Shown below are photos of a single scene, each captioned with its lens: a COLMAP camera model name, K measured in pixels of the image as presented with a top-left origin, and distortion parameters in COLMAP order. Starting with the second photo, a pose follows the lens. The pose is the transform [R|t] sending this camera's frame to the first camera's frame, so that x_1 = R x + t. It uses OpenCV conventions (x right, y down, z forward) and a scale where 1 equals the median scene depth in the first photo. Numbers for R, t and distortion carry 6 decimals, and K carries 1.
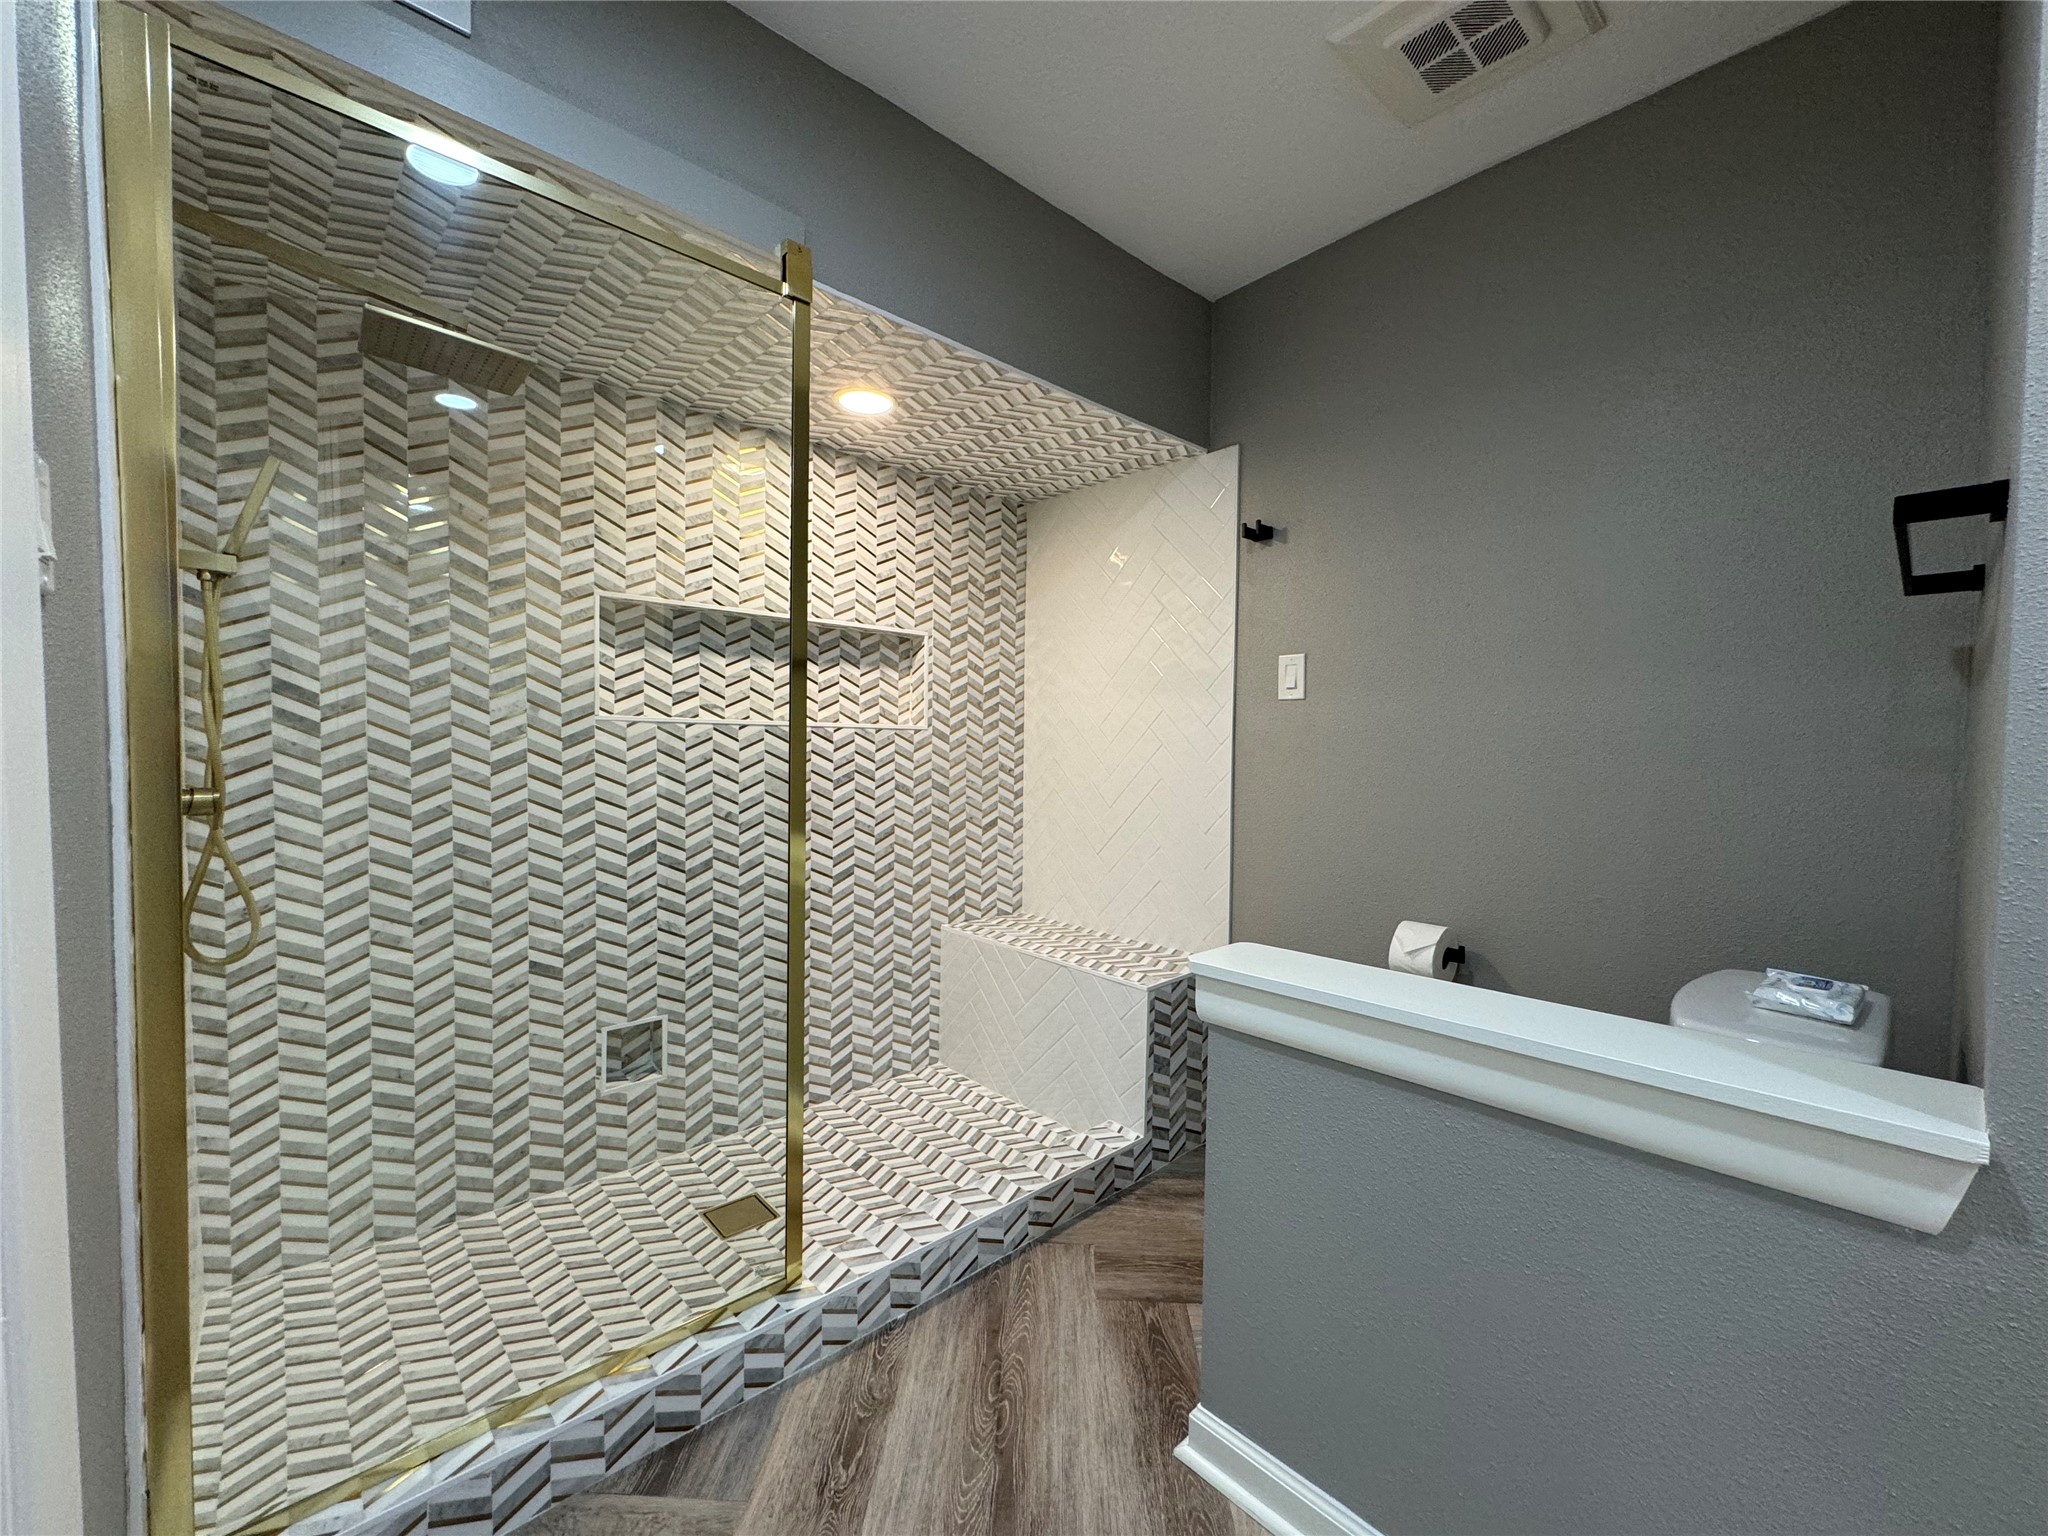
lens RADIAL K [[815.1, 0, 1023.1], [0, 815.1, 770.0], [0, 0, 1]] dist [-0.003268, 0.000094]
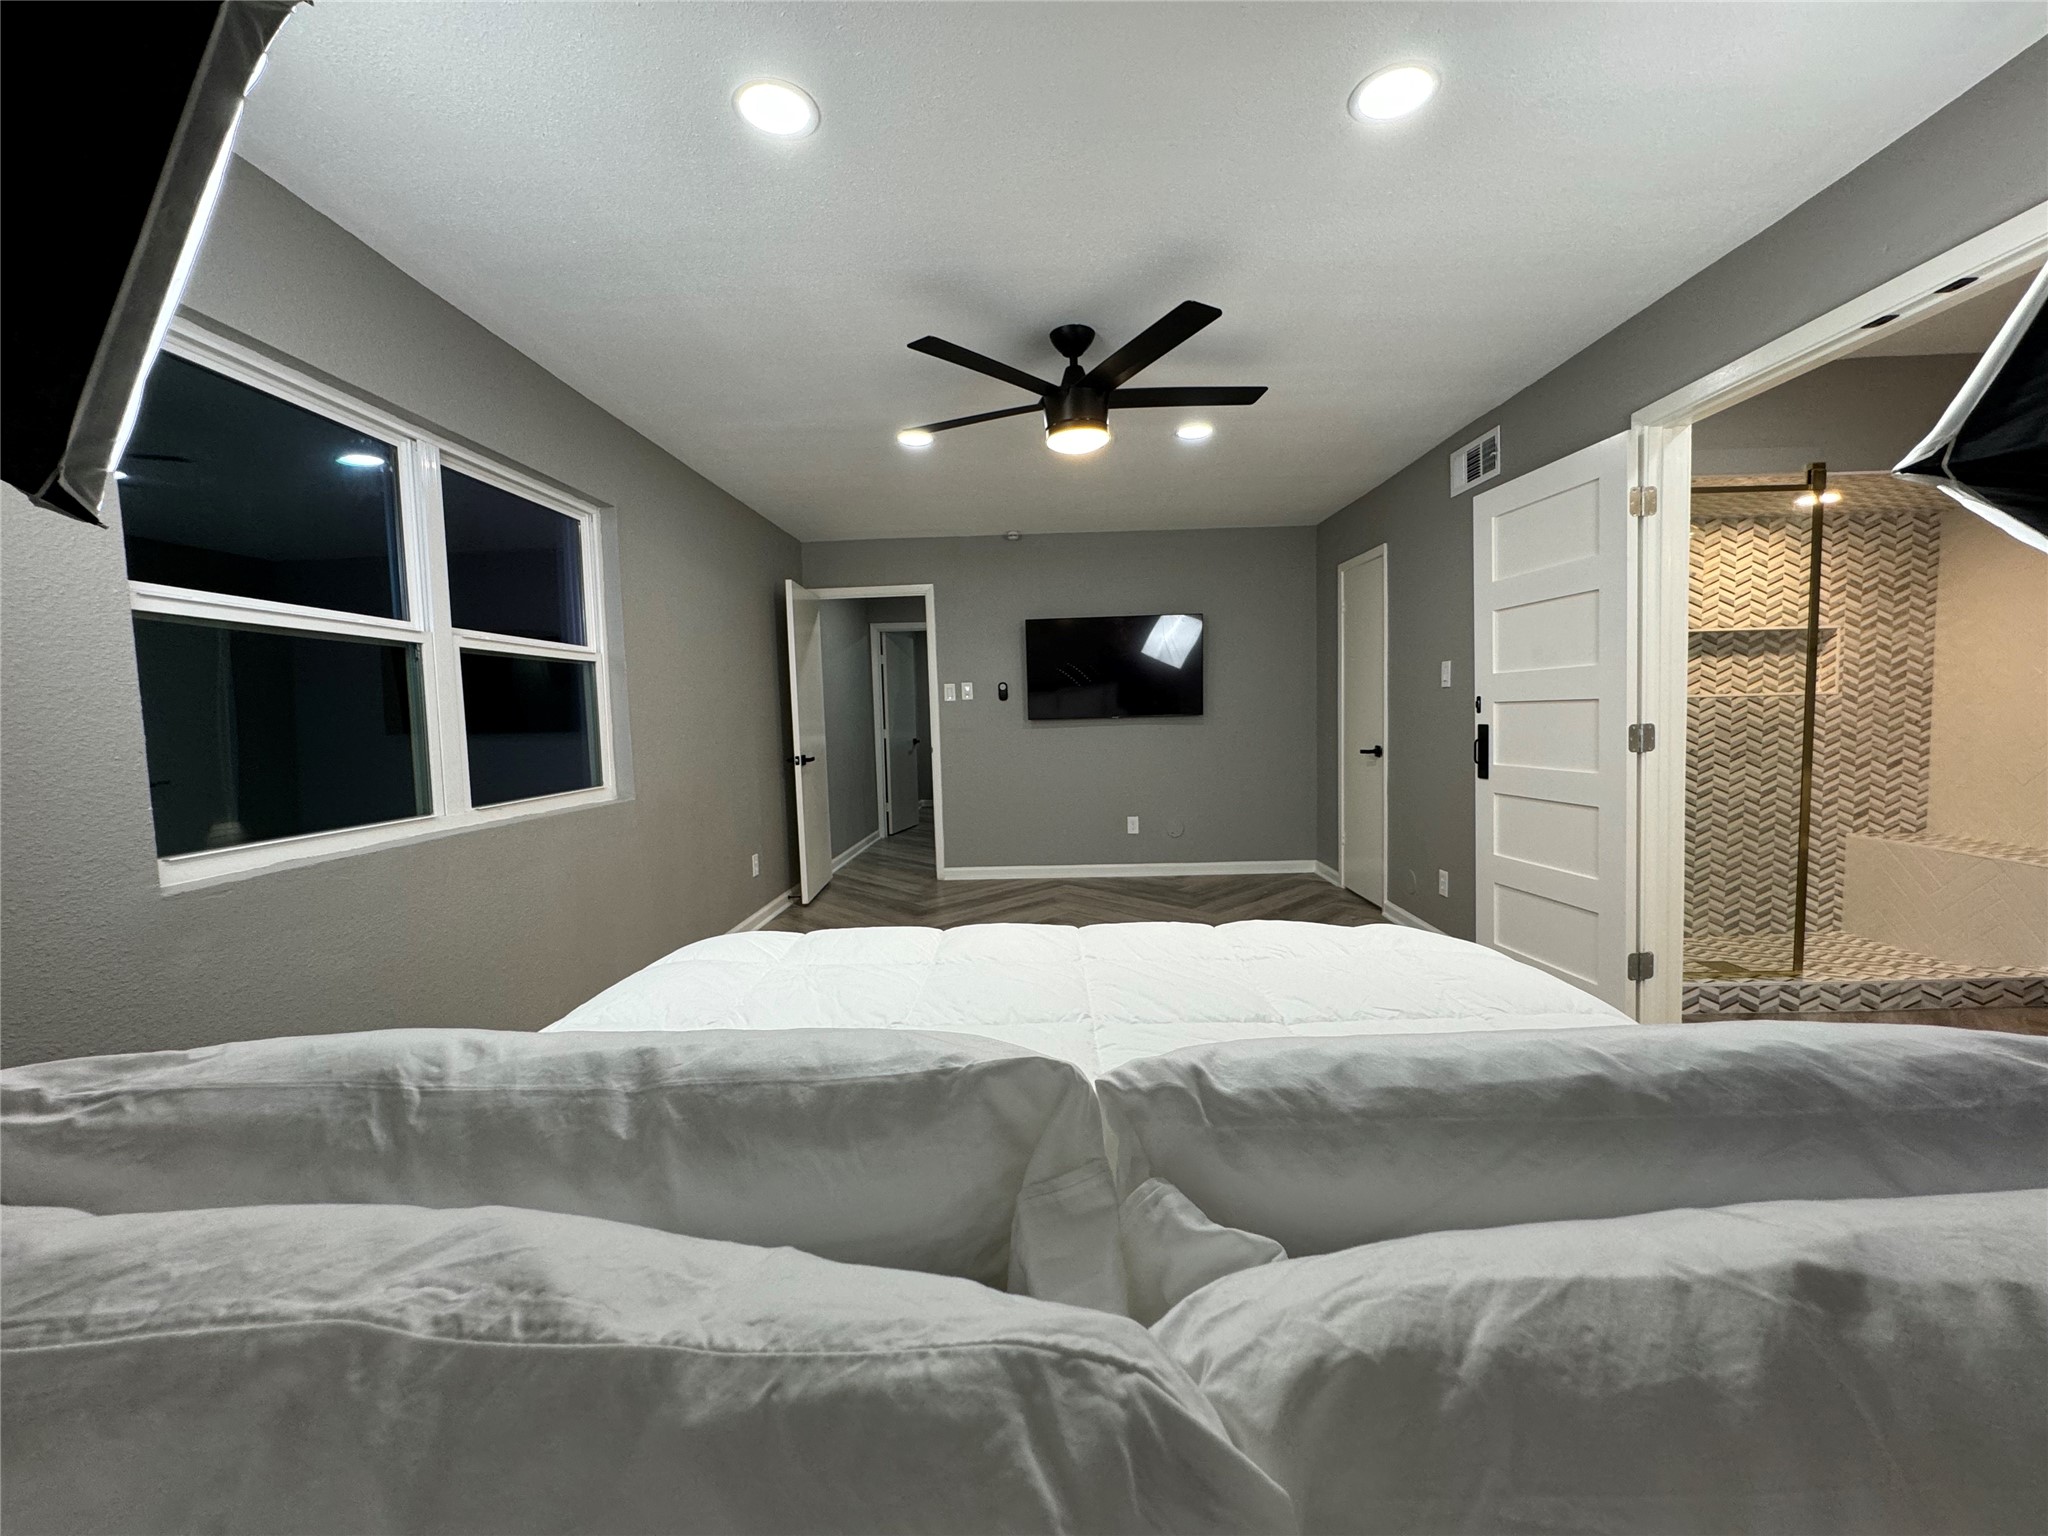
lens RADIAL K [[826.2, 0, 1024.0], [0, 826.2, 768.0], [0, 0, 1]] dist [-0.001352, 0.000570]
pose [[0.725815, 0.013770, -0.687753, -0.168005], [0.011760, 0.999405, 0.032421, 0.017101], [0.687790, -0.031620, 0.725221, -1.099240]]
